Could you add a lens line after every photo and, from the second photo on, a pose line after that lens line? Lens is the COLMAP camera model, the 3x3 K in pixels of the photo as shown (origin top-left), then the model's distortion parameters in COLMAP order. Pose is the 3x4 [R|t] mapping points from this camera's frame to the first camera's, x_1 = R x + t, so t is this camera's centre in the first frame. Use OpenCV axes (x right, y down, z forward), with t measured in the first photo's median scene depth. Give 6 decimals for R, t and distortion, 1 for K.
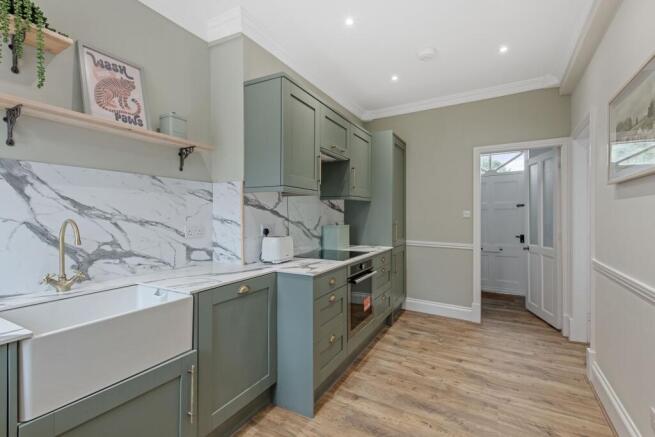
lens RADIAL K [[300.3, 0, 323.9], [0, 300.3, 215.8], [0, 0, 1]] dist [0.004400, 0.000668]
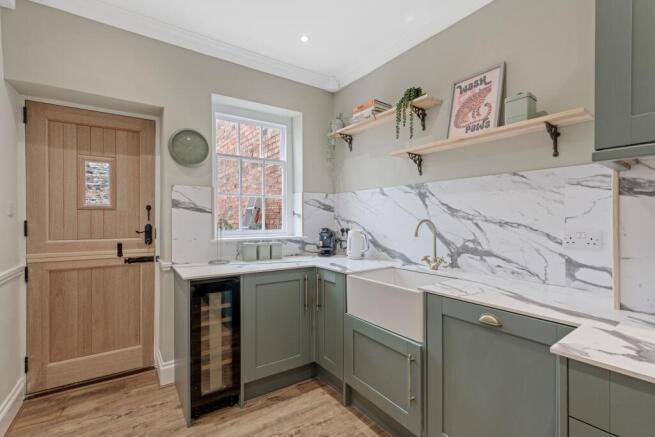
lens RADIAL K [[300.3, 0, 325.1], [0, 300.3, 221.4], [0, 0, 1]] dist [0.004400, 0.000668]
pose [[-0.431521, 0.007279, -0.902074, 0.547562], [0.000032, 0.999968, 0.008053, 0.007731], [0.902103, 0.003446, -0.431507, 0.966313]]
